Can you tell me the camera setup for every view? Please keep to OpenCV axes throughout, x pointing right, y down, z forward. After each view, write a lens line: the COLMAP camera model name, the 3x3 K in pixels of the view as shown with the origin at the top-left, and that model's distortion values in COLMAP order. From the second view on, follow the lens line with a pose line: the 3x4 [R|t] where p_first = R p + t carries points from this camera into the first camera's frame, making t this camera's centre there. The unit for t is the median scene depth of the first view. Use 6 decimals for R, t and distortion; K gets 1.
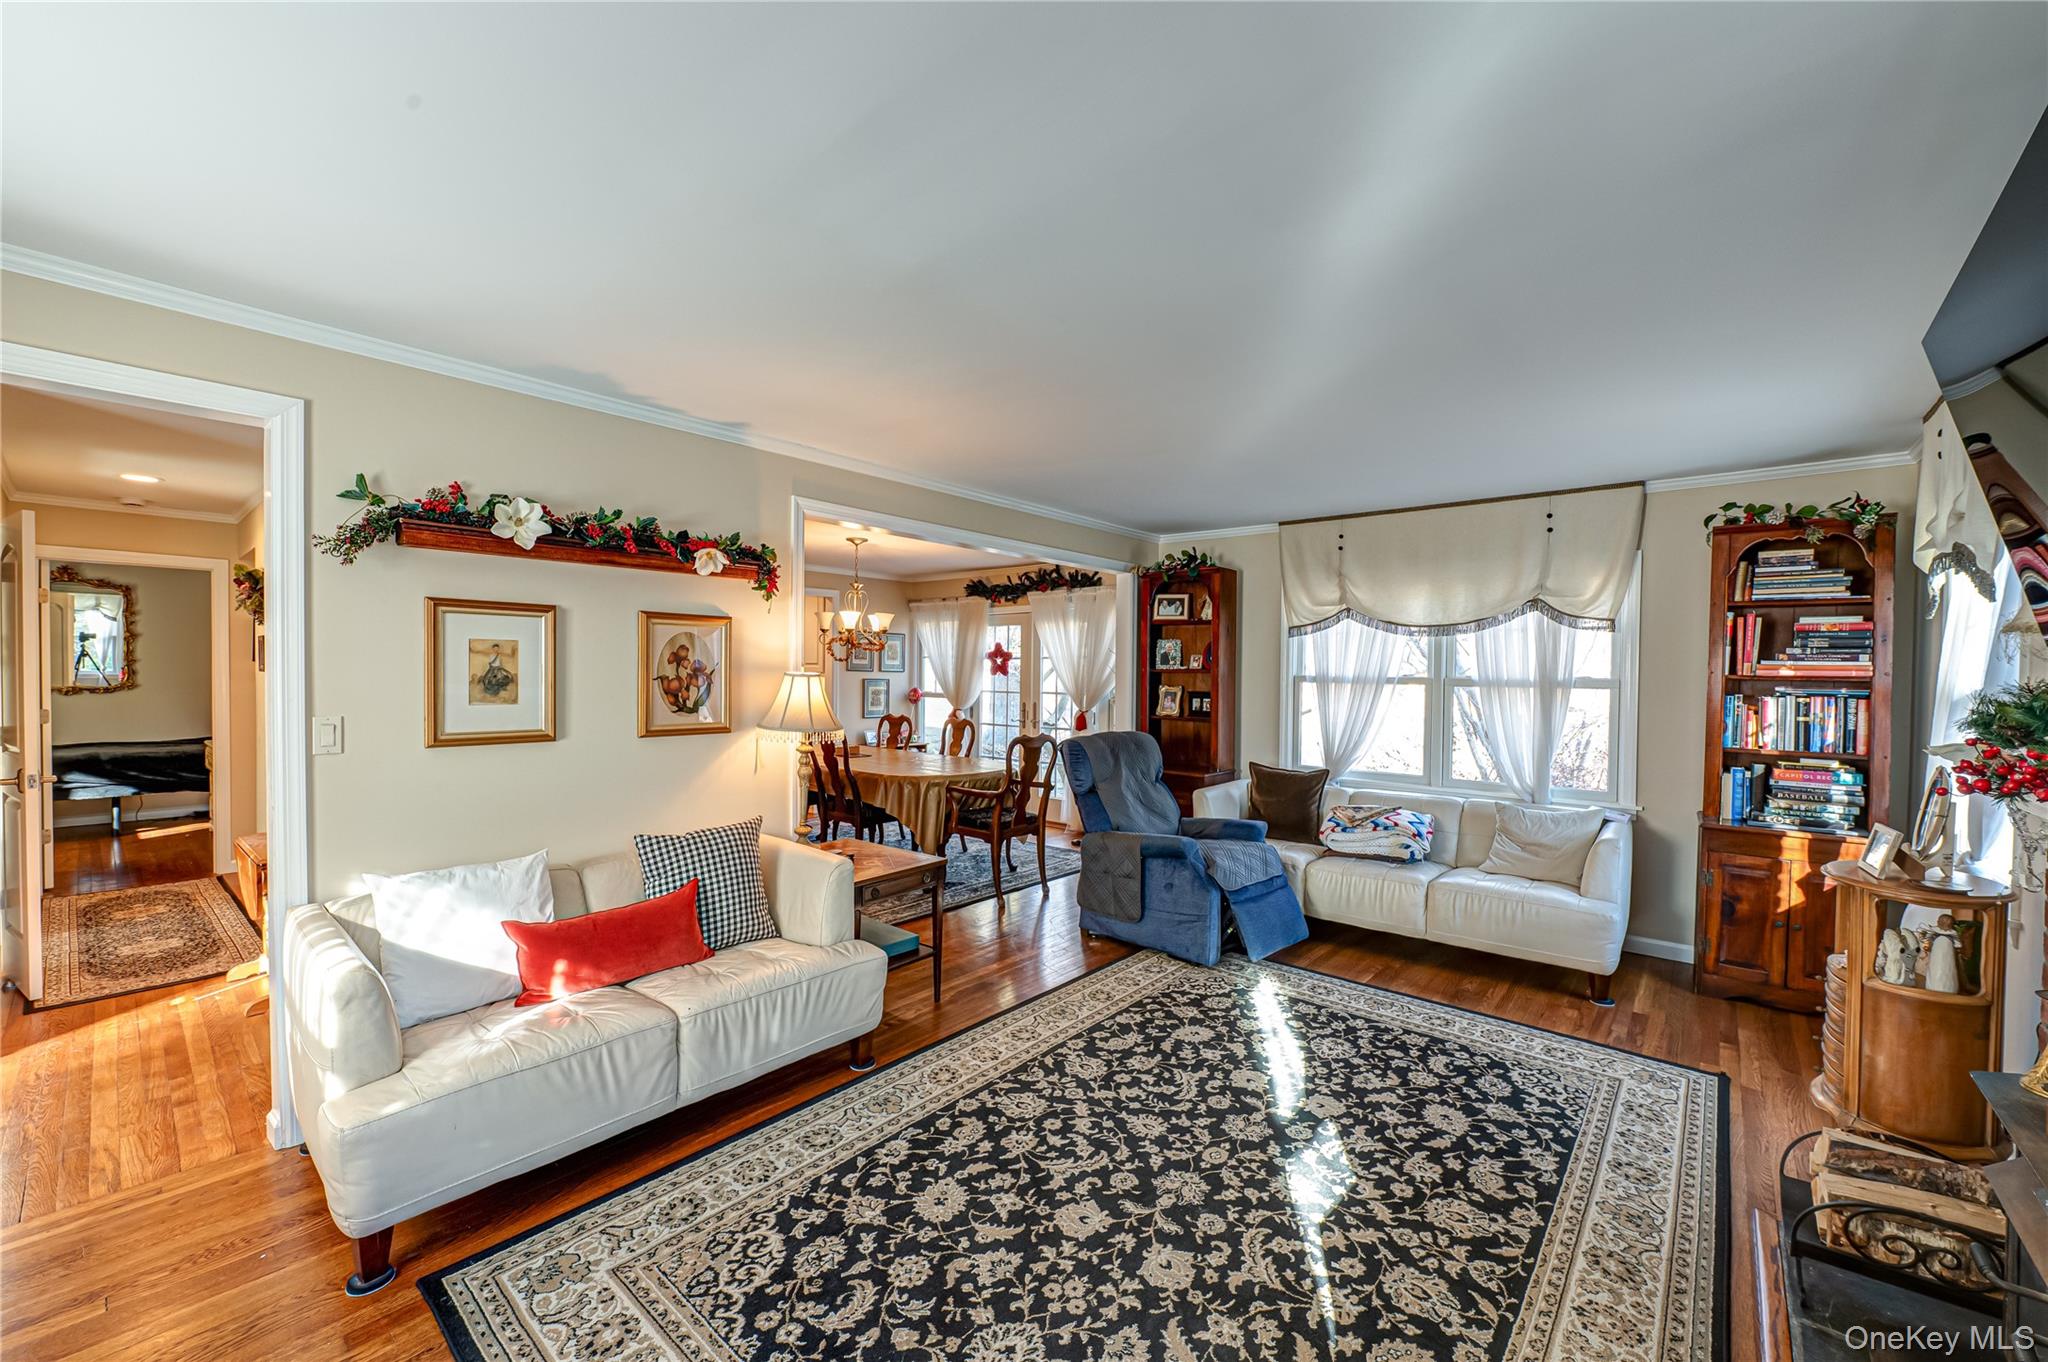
lens RADIAL K [[806.6, 0, 1033.9], [0, 806.6, 687.1], [0, 0, 1]] dist [-0.006403, -0.001468]
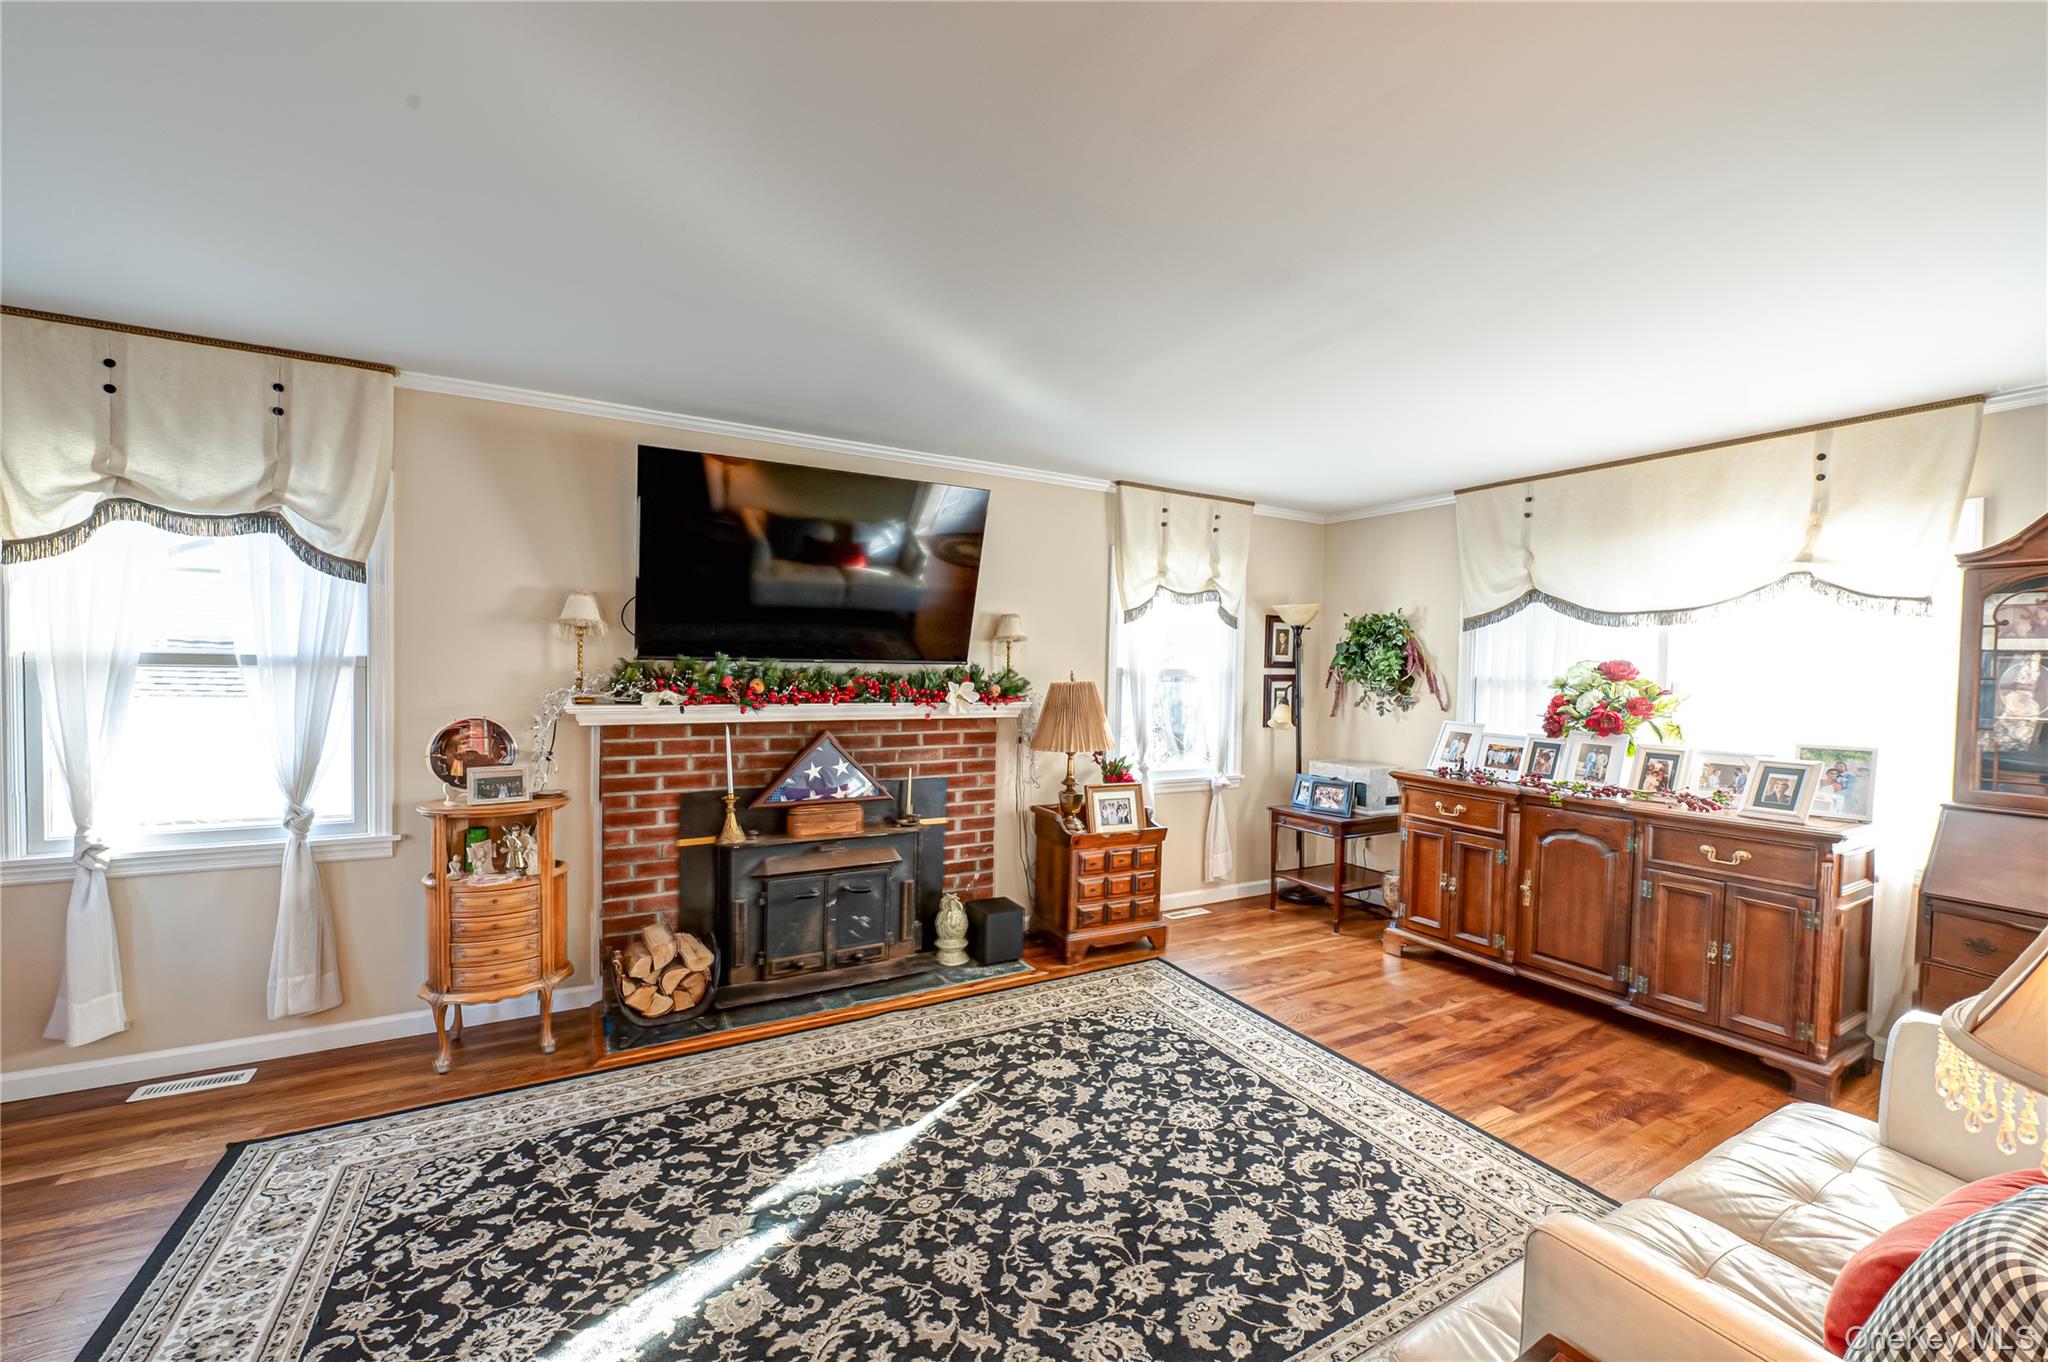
lens RADIAL K [[806.6, 0, 1032.5], [0, 806.6, 688.2], [0, 0, 1]] dist [-0.006403, -0.001468]
pose [[-0.938797, -0.040031, 0.342137, -0.122207], [-0.023603, 0.998366, 0.052048, -0.025949], [-0.343661, 0.040787, -0.938208, 1.294071]]
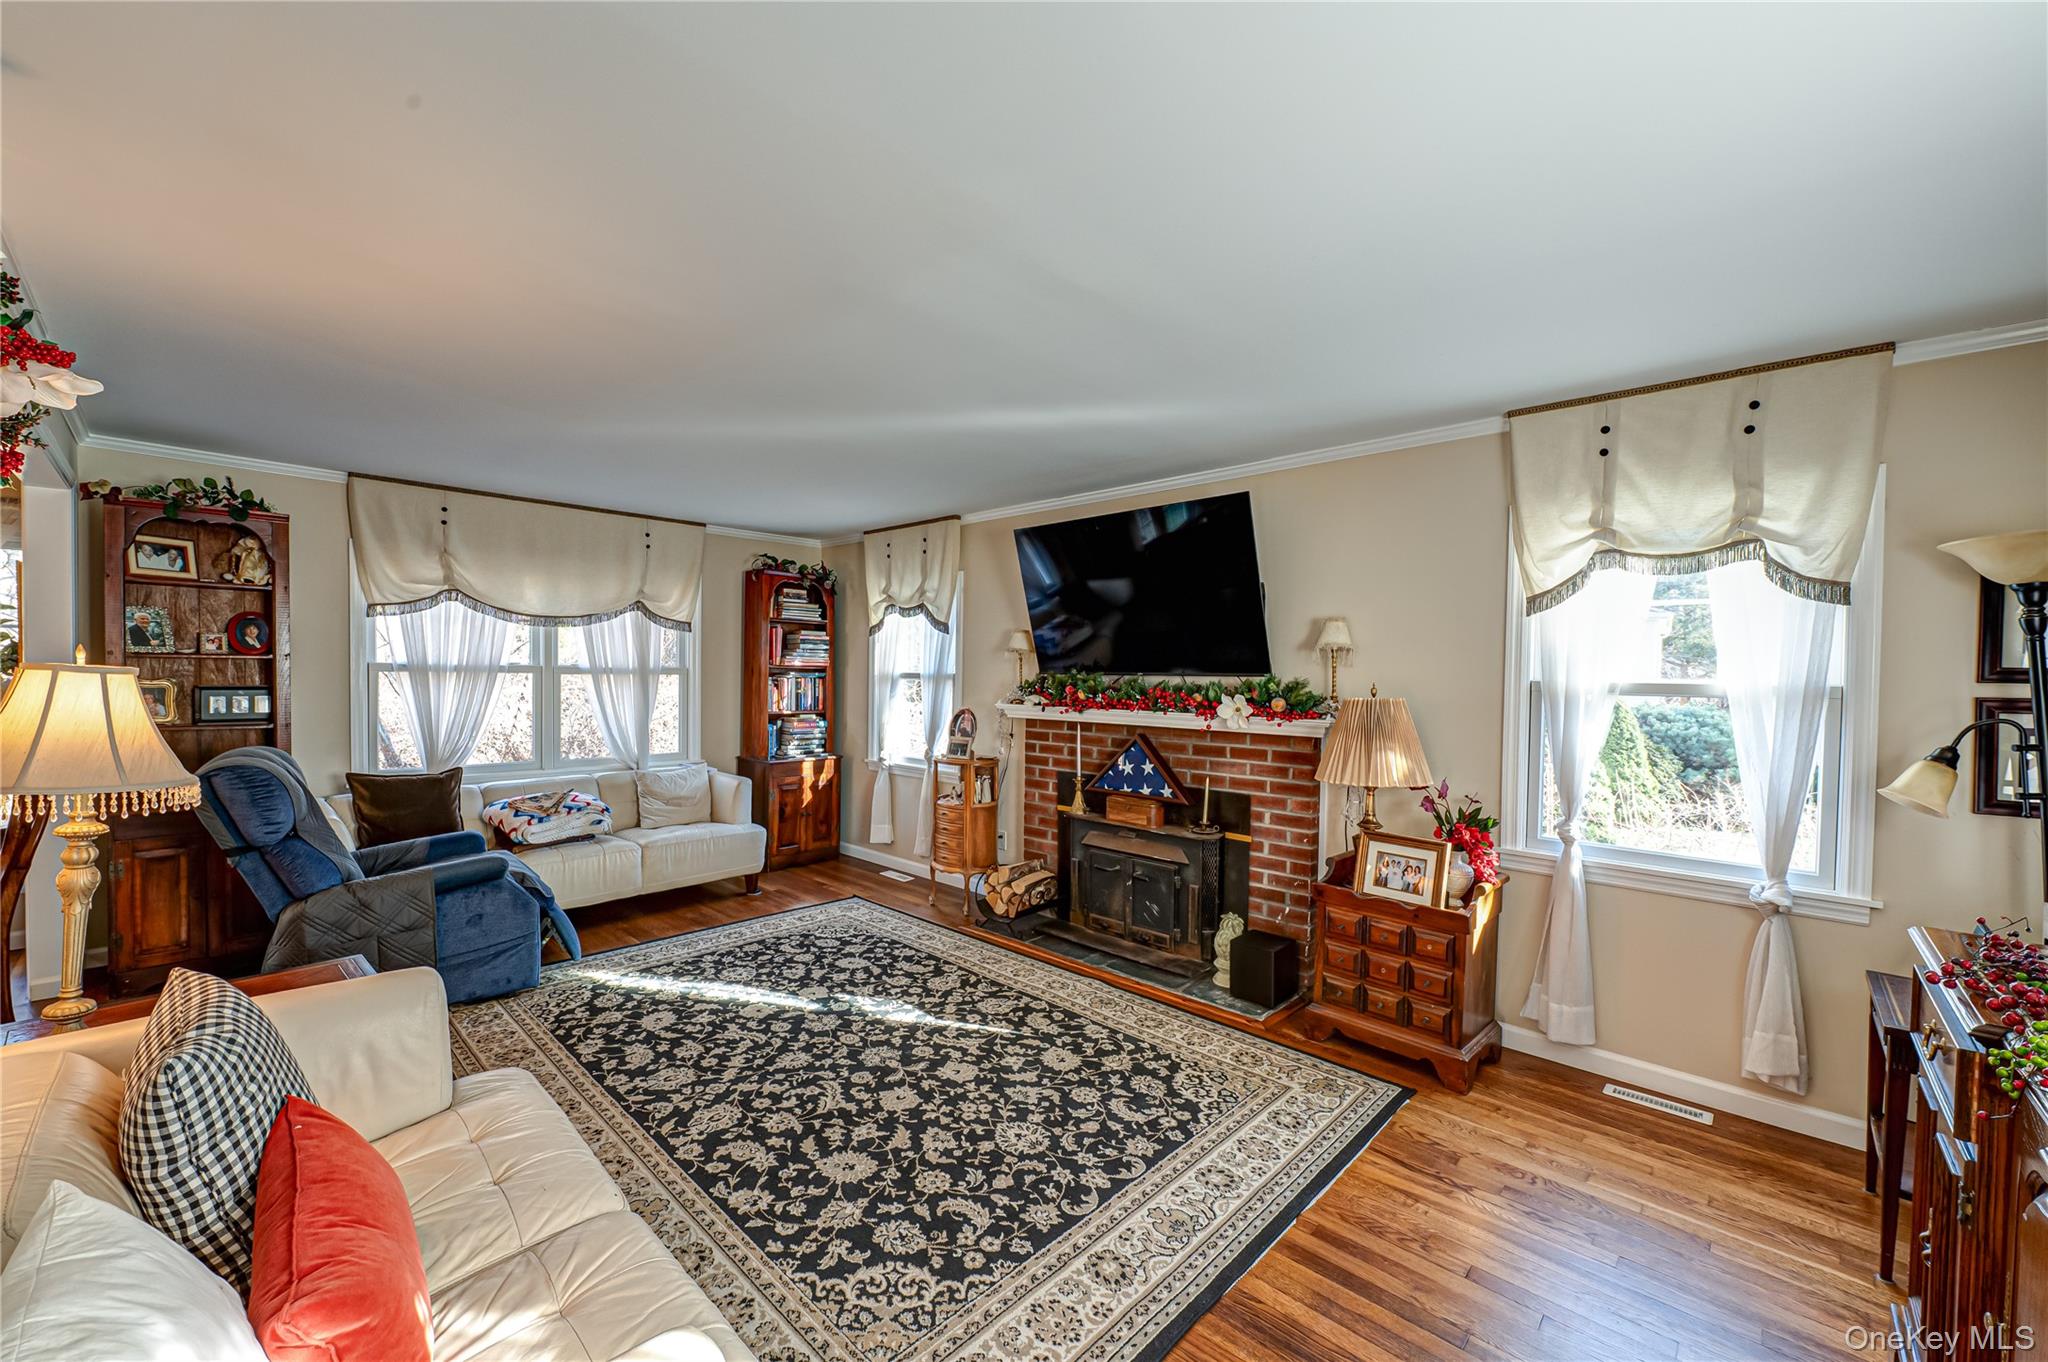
lens RADIAL K [[806.6, 0, 1029.6], [0, 806.6, 682.8], [0, 0, 1]] dist [-0.006403, -0.001468]
pose [[0.054987, -0.023444, 0.998212, -0.763411], [0.005657, 0.999716, 0.023168, -0.015731], [-0.998471, 0.004373, 0.055104, 0.465007]]
